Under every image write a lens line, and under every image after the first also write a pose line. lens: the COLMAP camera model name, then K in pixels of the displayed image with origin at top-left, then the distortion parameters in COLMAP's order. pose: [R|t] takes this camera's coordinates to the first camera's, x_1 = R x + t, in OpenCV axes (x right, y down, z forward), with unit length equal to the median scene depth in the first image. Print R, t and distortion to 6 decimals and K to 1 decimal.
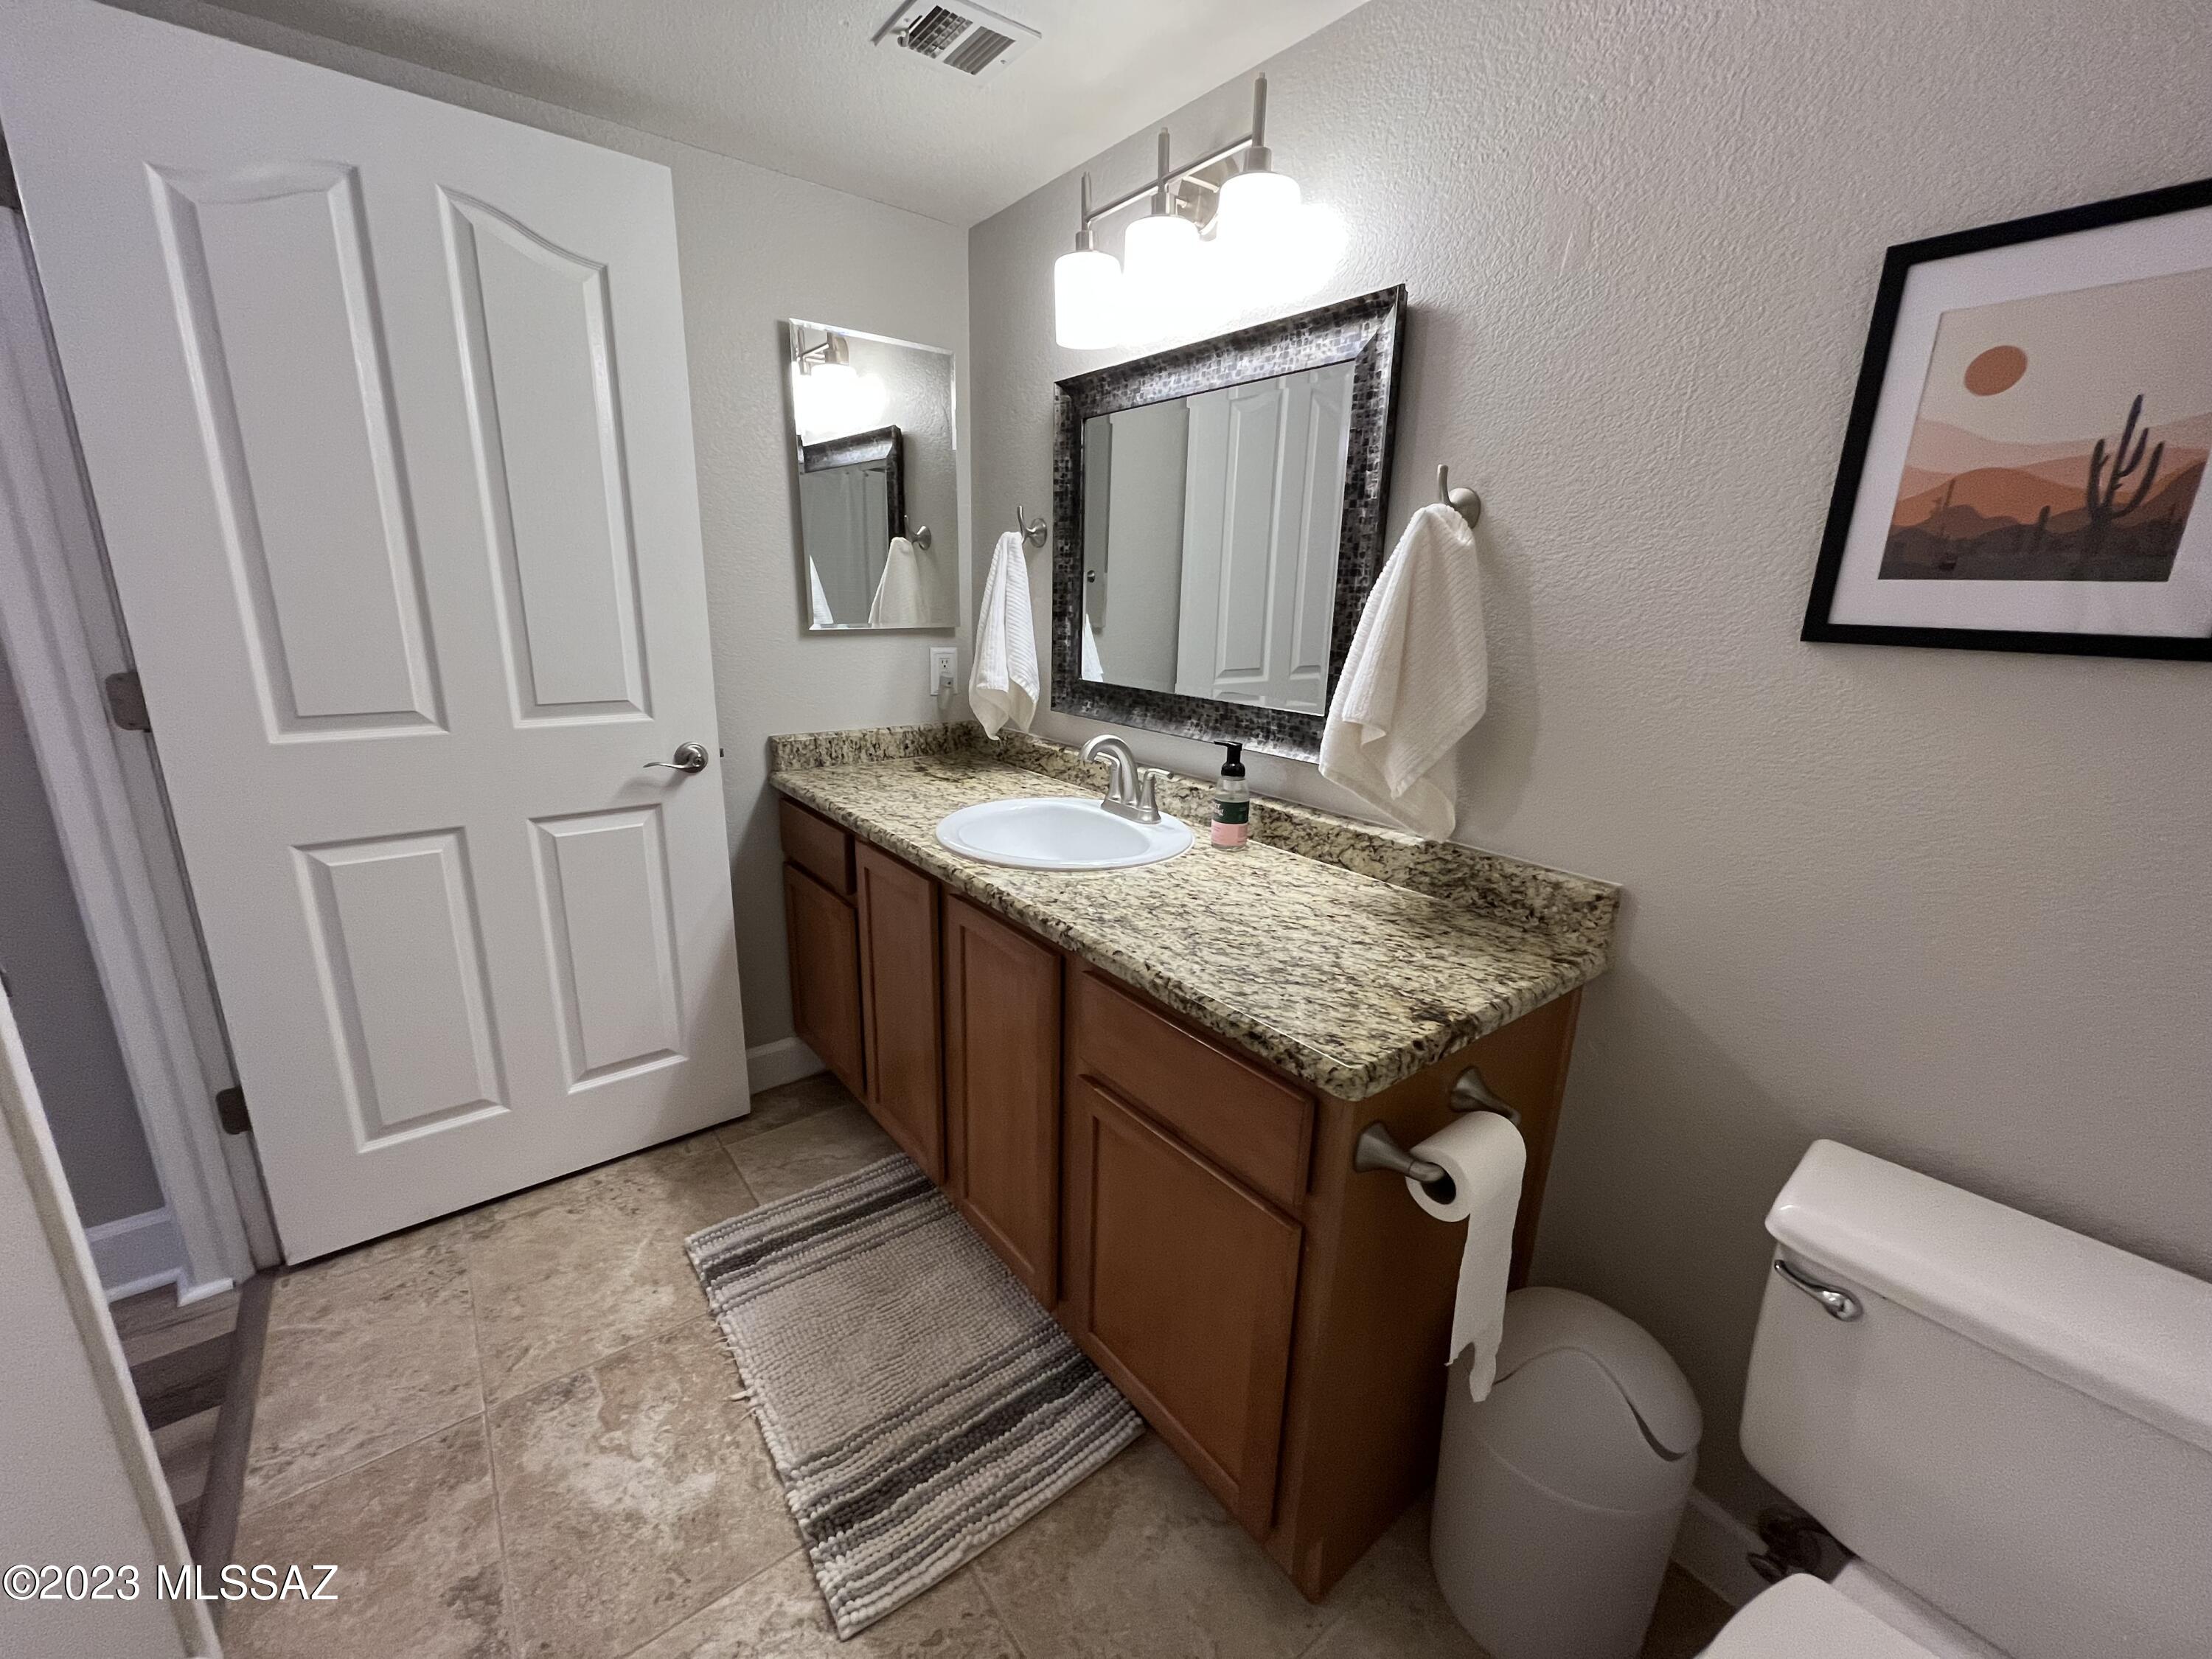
lens RADIAL K [[886.7, 0, 1101.8], [0, 886.7, 827.5], [0, 0, 1]] dist [-0.005988, -0.000516]
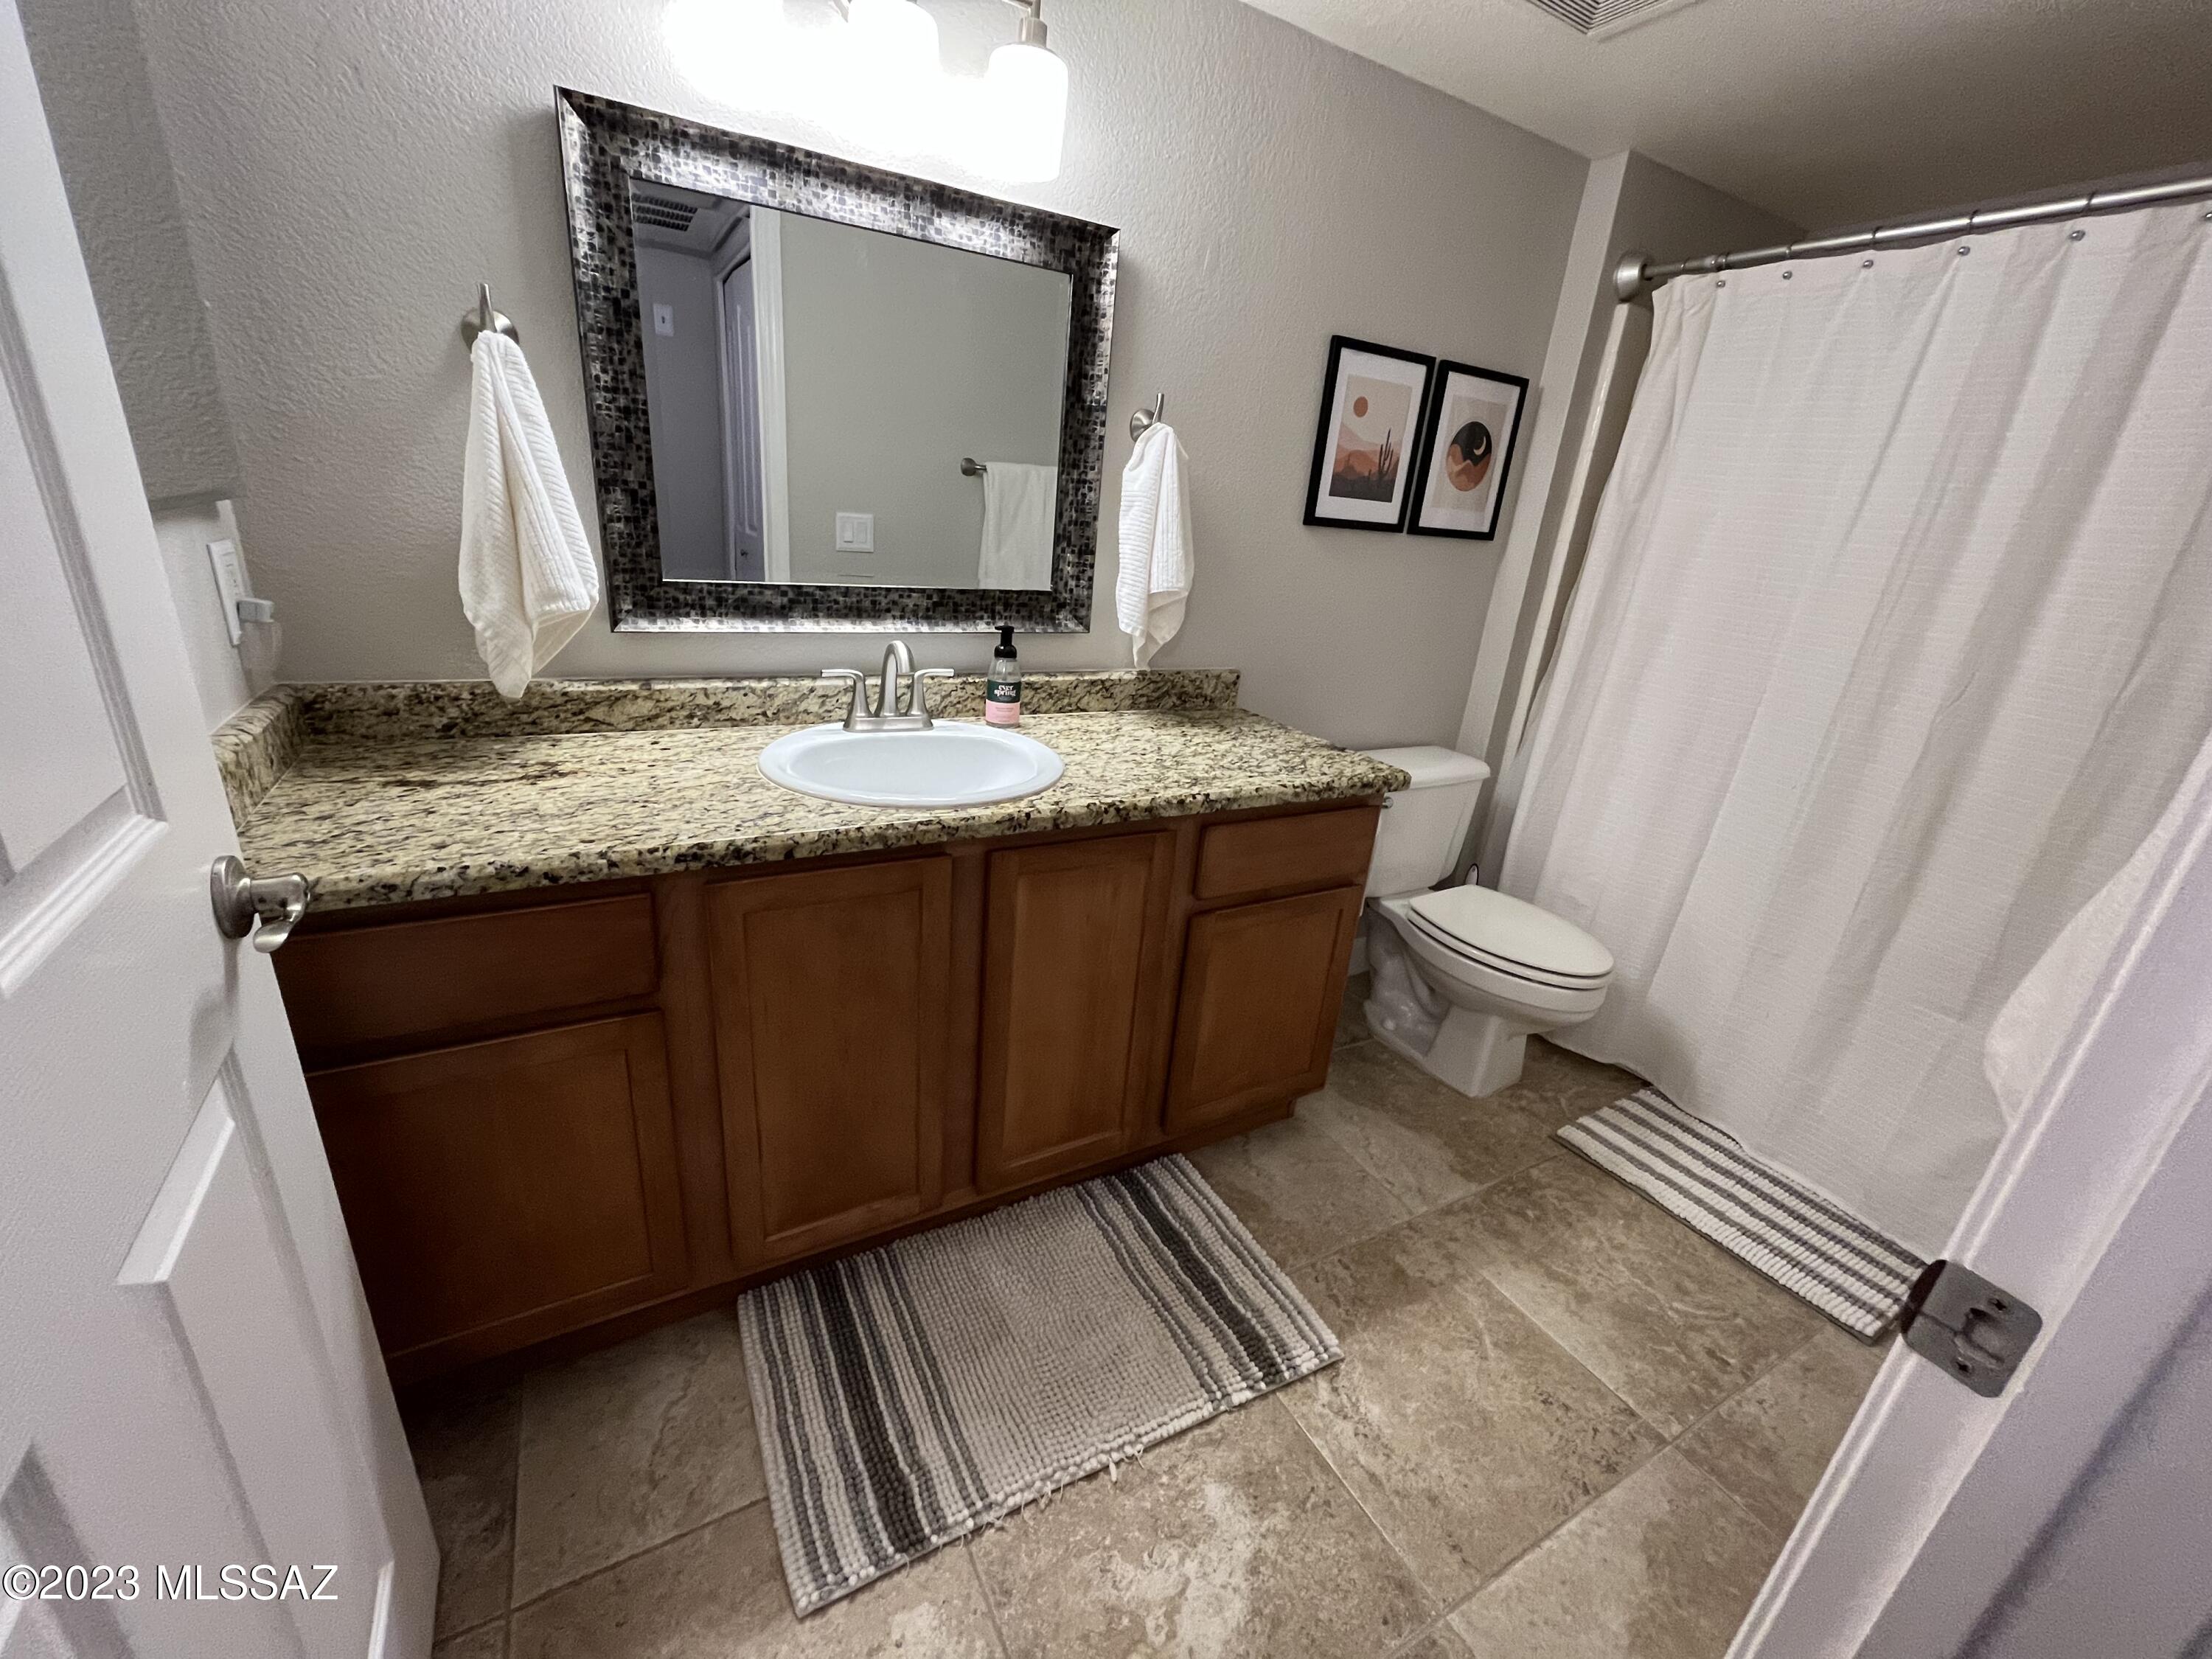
lens RADIAL K [[886.7, 0, 1101.8], [0, 886.7, 827.5], [0, 0, 1]] dist [-0.005988, -0.000516]
pose [[0.156206, -0.352101, 0.922835, -1.031626], [0.179518, 0.928864, 0.324014, -0.224299], [-0.971274, 0.115052, 0.208303, 0.802713]]
